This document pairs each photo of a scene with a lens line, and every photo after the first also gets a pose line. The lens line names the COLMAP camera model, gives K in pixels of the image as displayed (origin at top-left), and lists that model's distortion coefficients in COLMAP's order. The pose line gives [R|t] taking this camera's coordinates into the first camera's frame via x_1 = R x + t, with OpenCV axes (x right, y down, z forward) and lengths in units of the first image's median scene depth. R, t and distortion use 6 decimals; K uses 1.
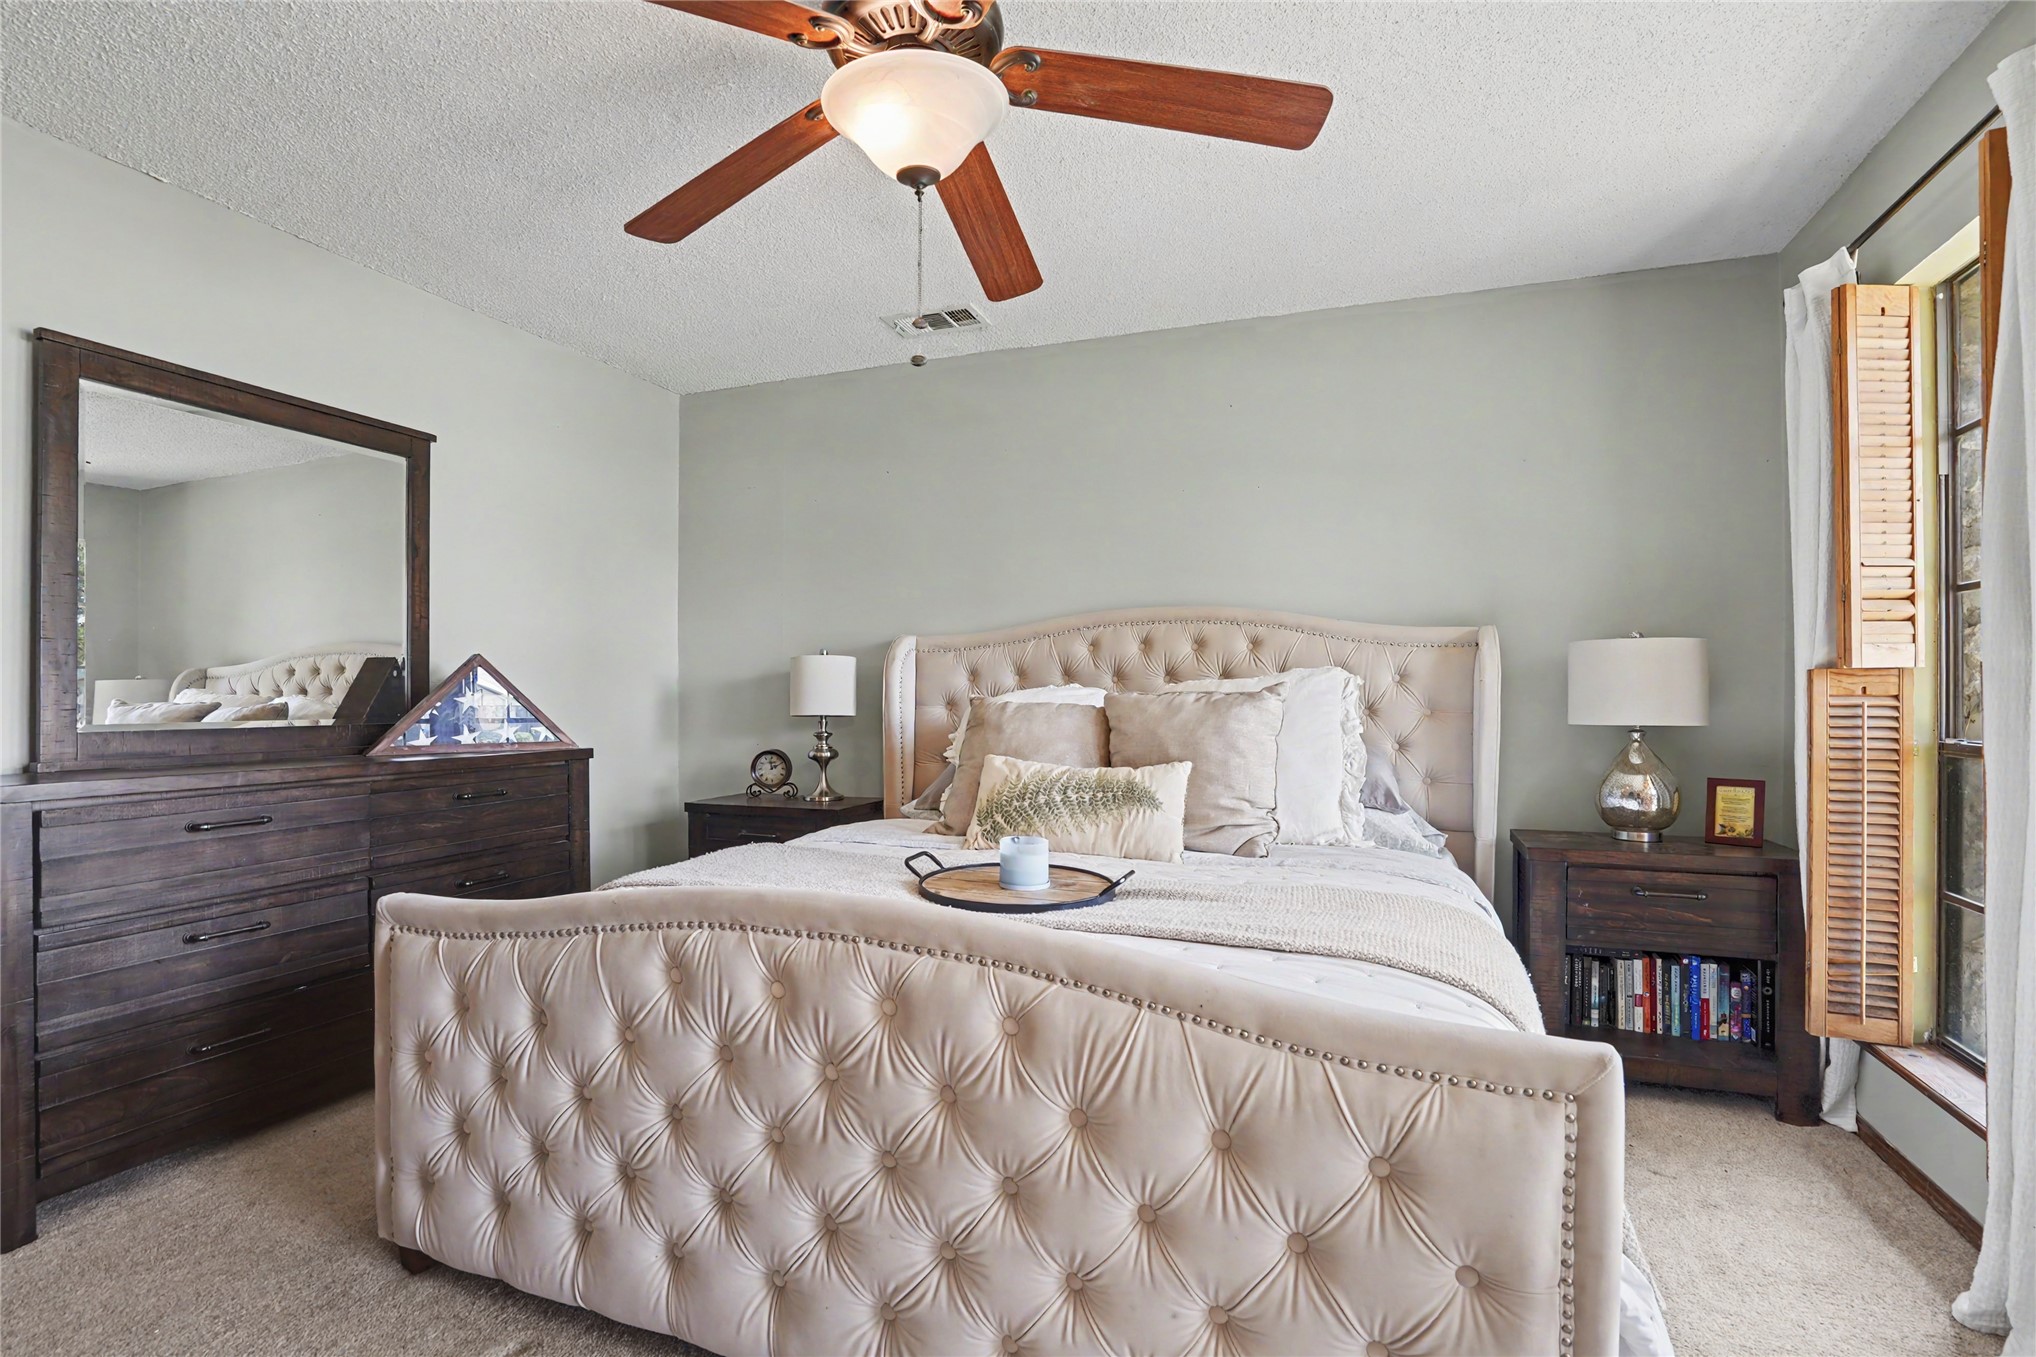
lens RADIAL K [[954.5, 0, 1011.5], [0, 954.5, 683.6], [0, 0, 1]] dist [-0.036952, 0.007969]
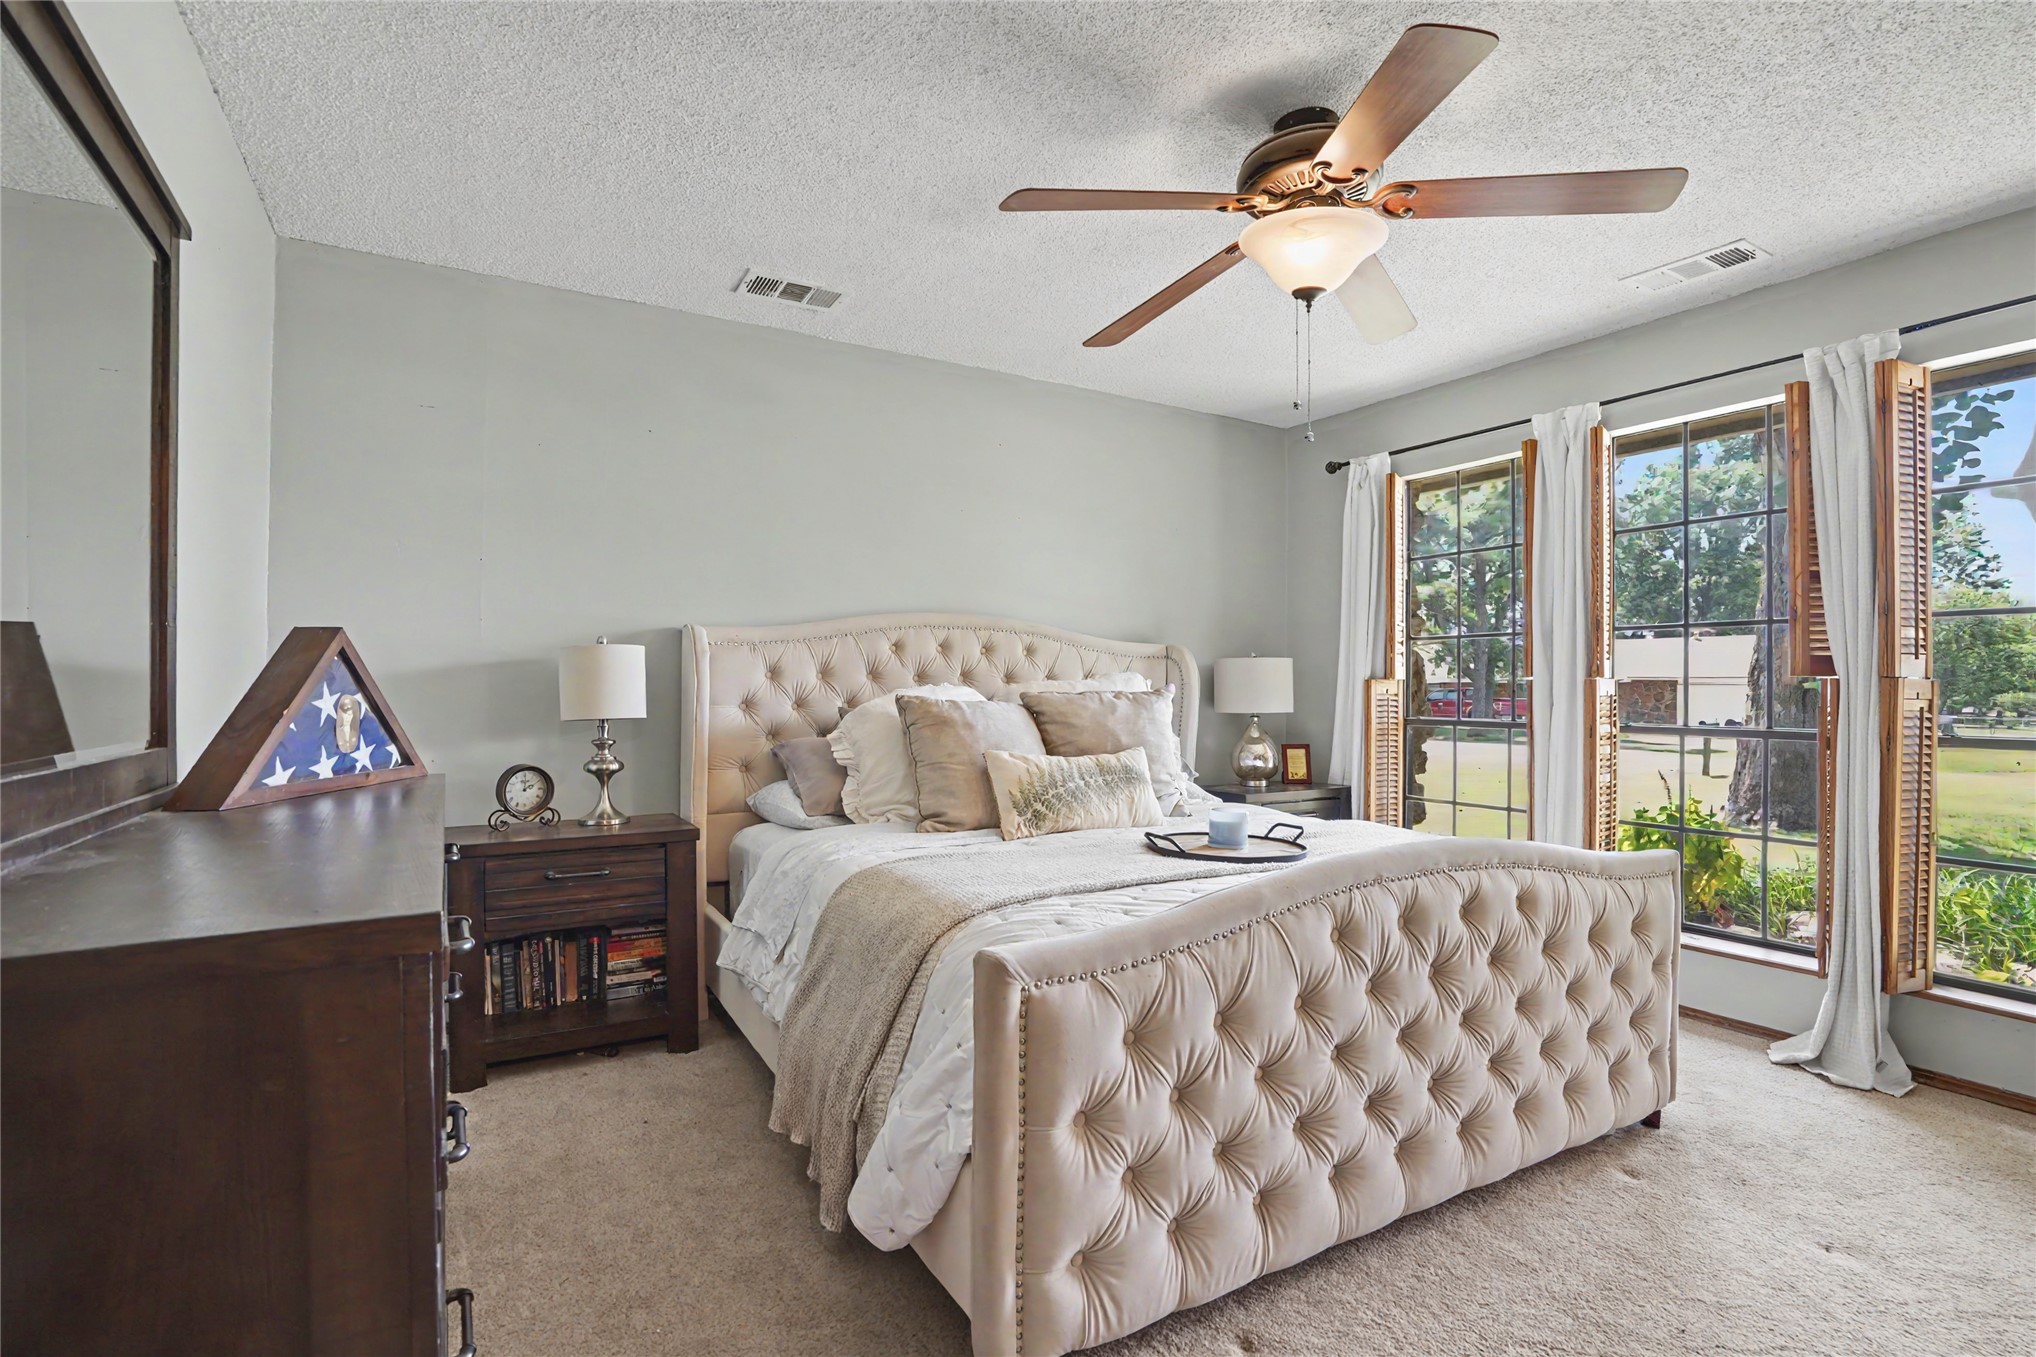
lens RADIAL K [[954.5, 0, 1005.6], [0, 954.5, 686.1], [0, 0, 1]] dist [-0.036952, 0.007969]
pose [[0.630495, 0.007015, 0.776161, -0.693219], [-0.009879, 0.999951, -0.001013, 0.004018], [-0.776130, -0.007029, 0.630534, 0.267369]]
